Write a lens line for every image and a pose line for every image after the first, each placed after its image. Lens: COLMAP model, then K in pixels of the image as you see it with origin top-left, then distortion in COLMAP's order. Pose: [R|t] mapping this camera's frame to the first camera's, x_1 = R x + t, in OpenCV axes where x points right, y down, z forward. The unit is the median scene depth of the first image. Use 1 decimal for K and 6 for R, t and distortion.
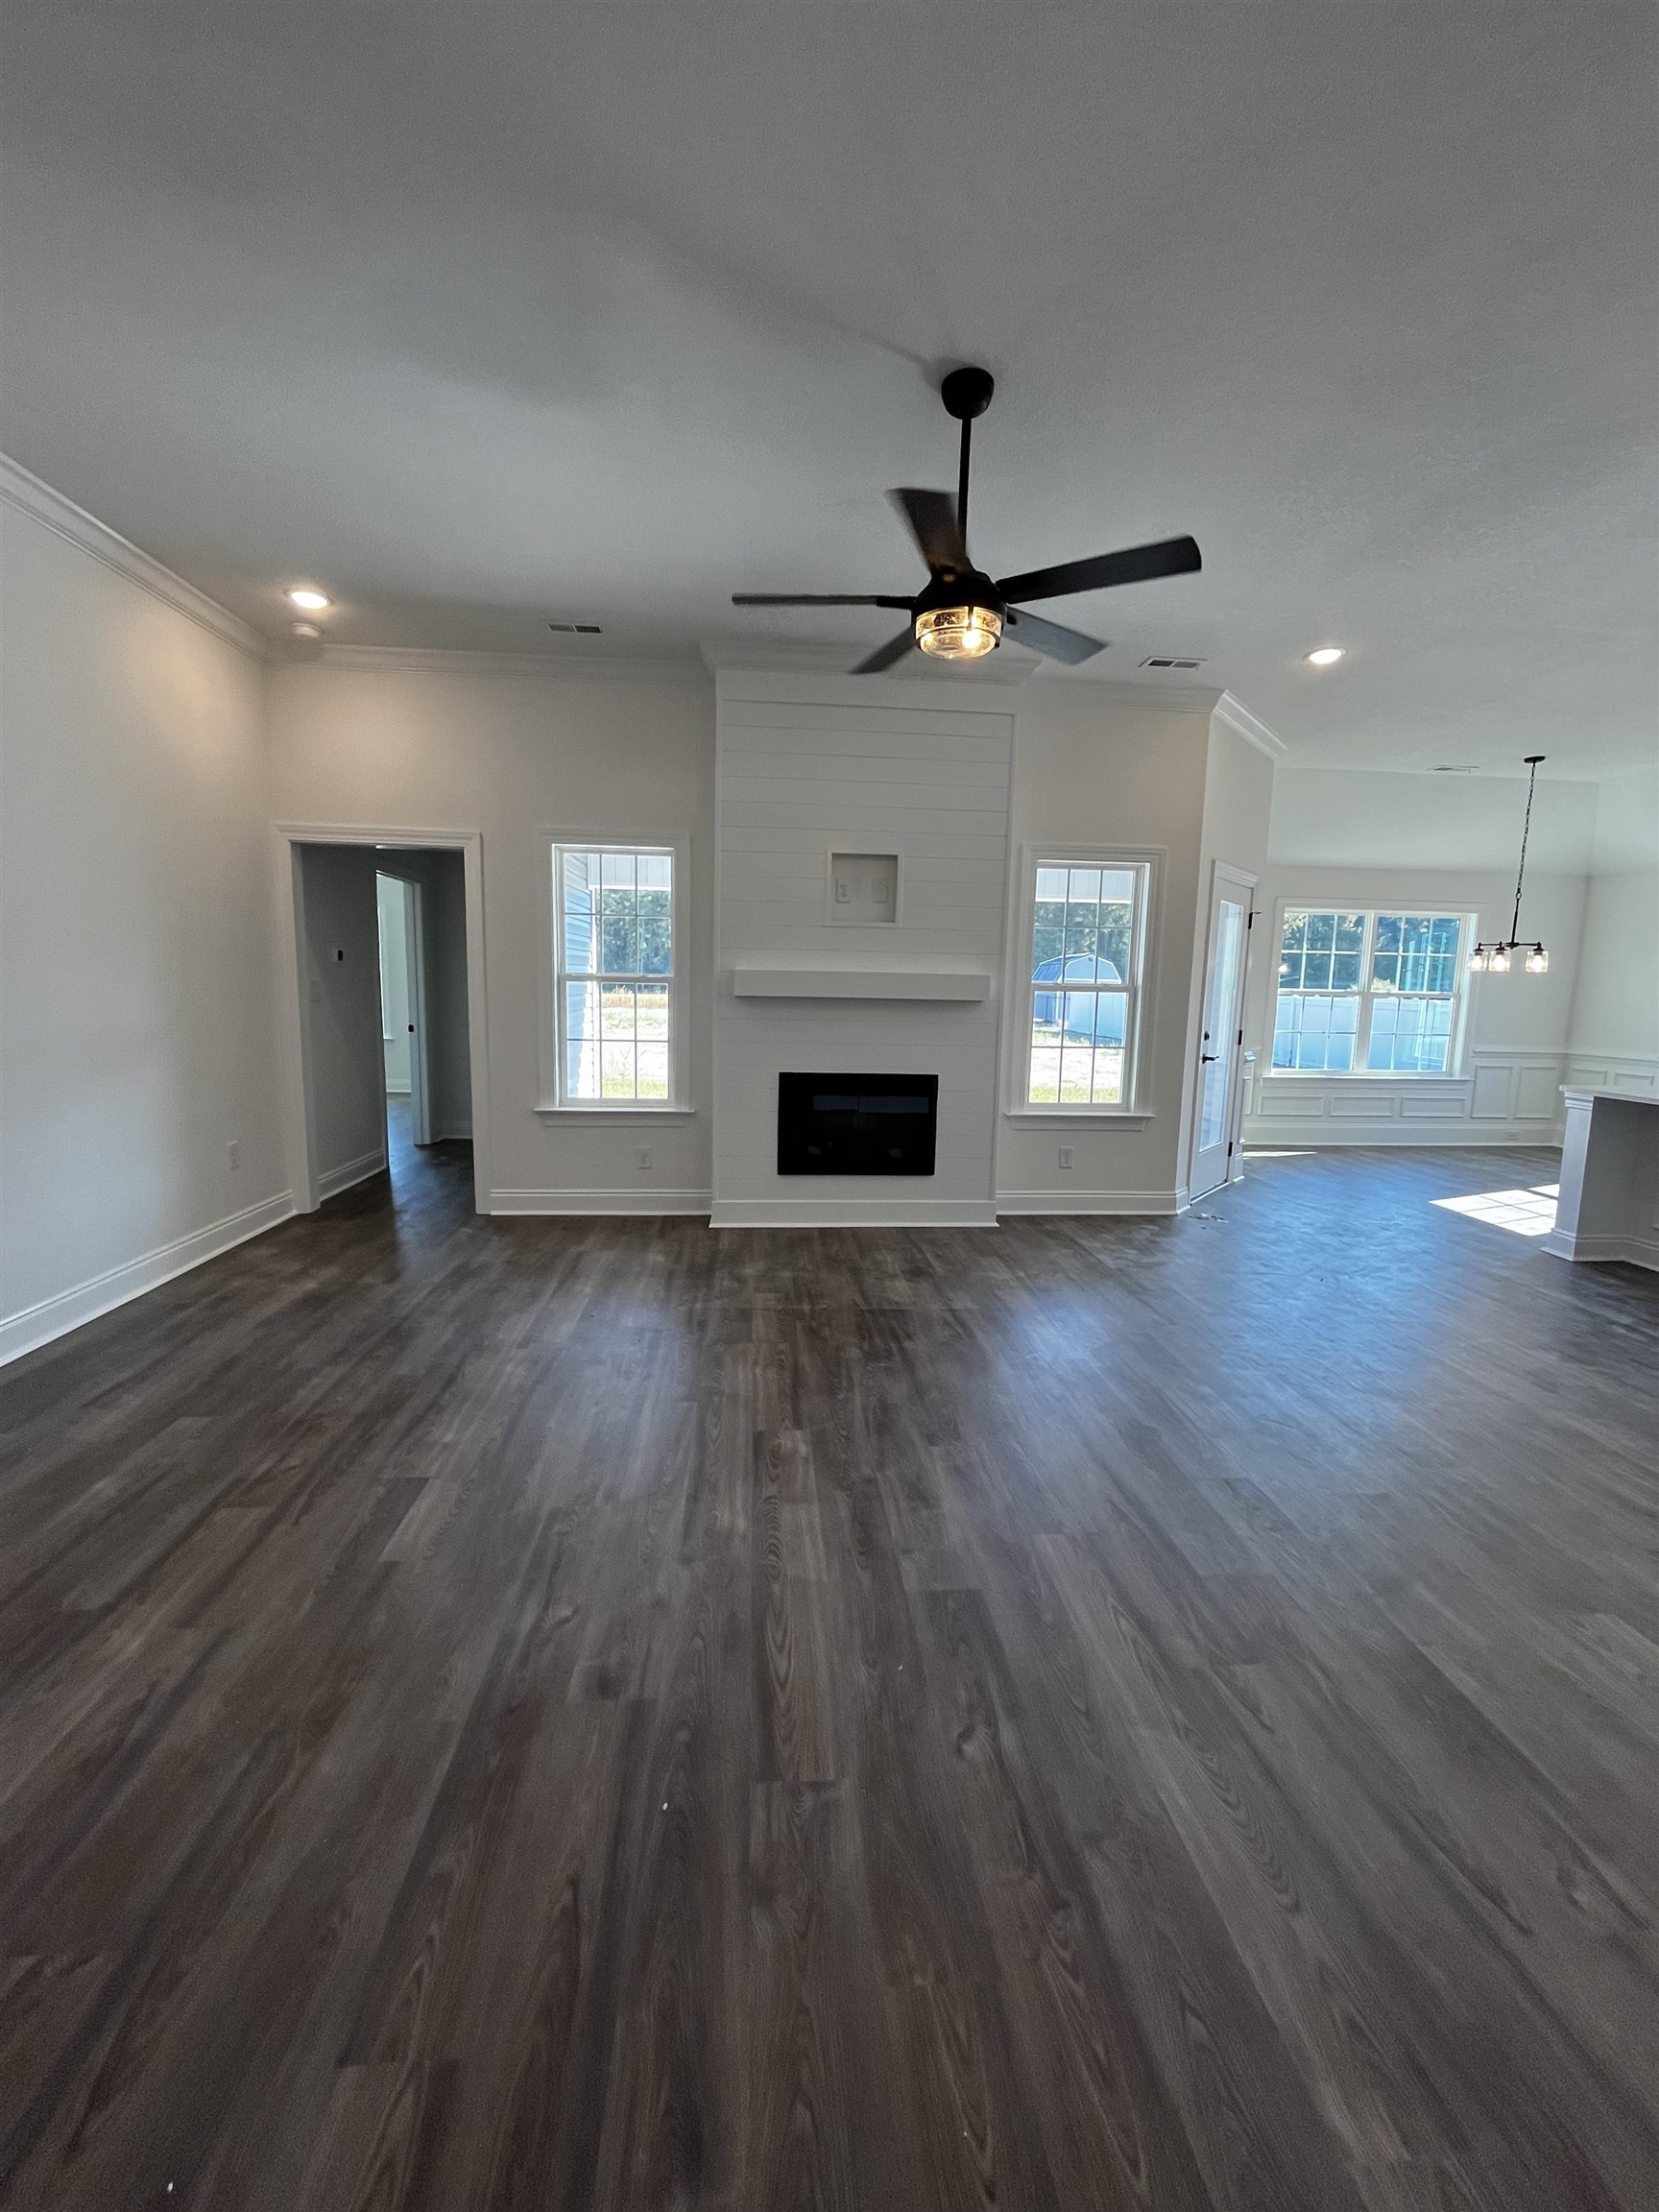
lens RADIAL K [[894.2, 0, 826.4], [0, 894.2, 1098.1], [0, 0, 1]] dist [0.000926, 0.000316]
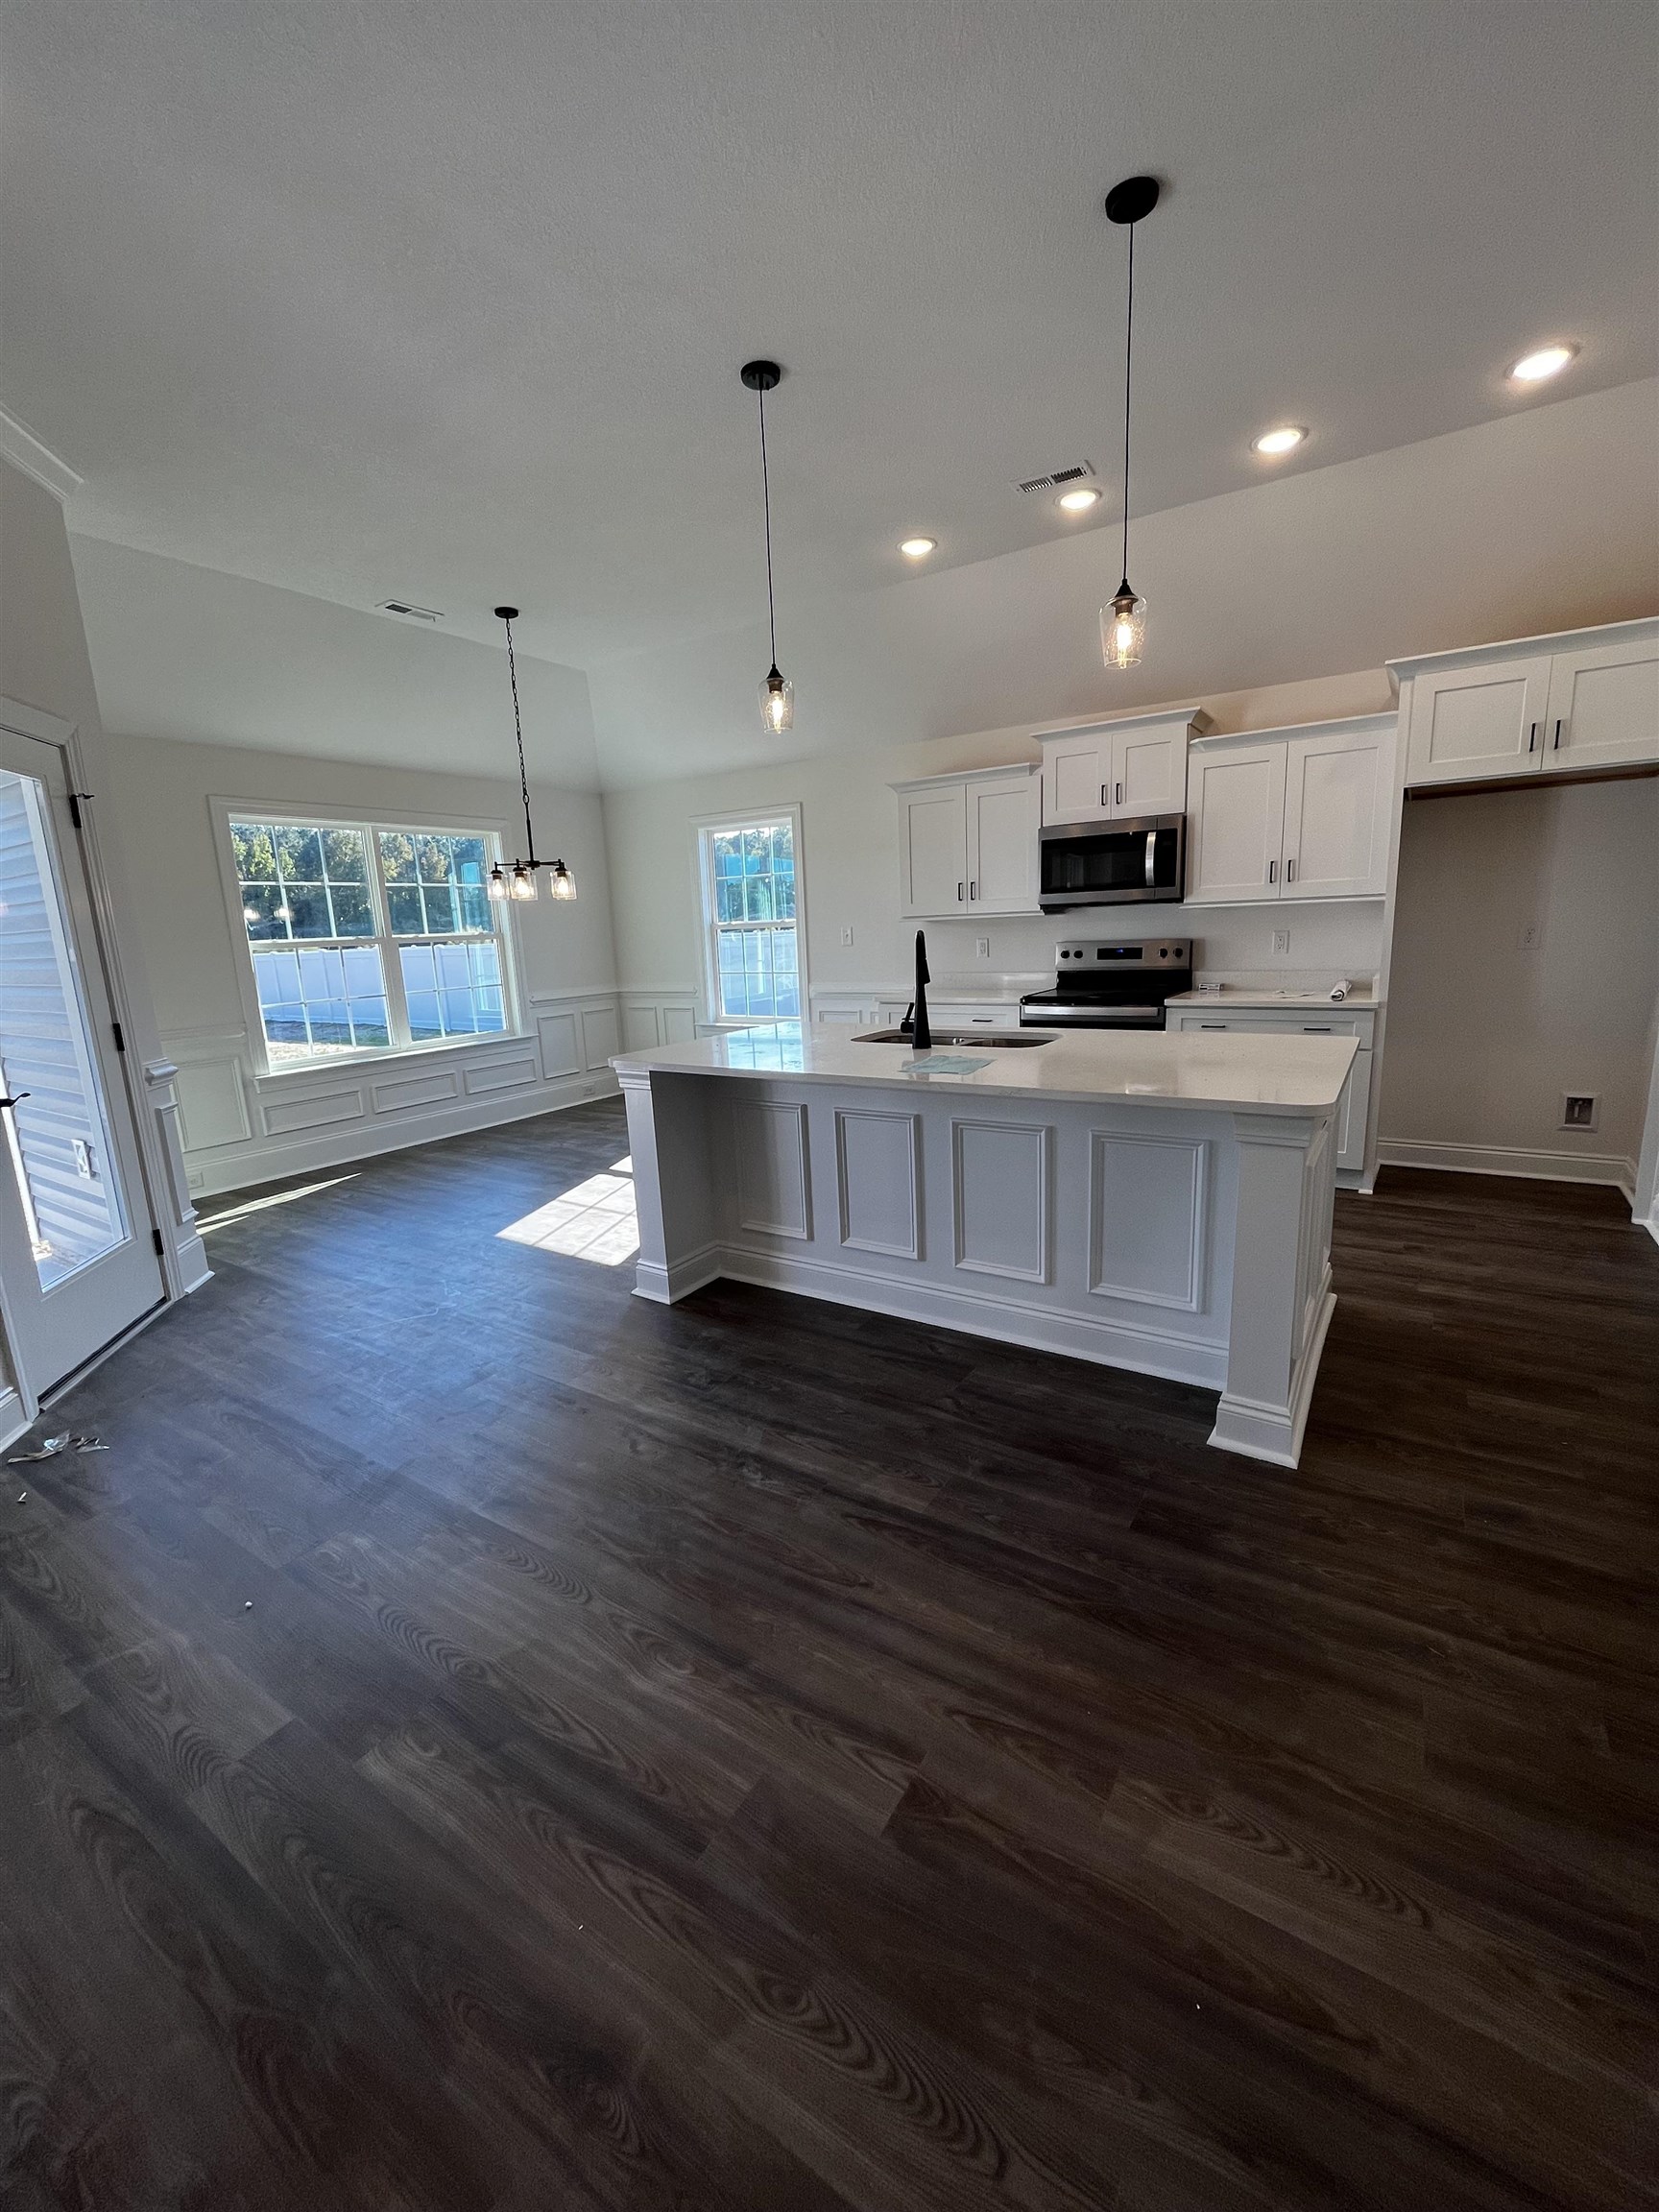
lens RADIAL K [[894.2, 0, 826.4], [0, 894.2, 1098.1], [0, 0, 1]] dist [0.000926, 0.000316]
pose [[0.610437, -0.199466, 0.766538, 0.256207], [0.159456, 0.978905, 0.127743, -0.029058], [-0.775849, 0.044250, 0.629365, 0.289955]]
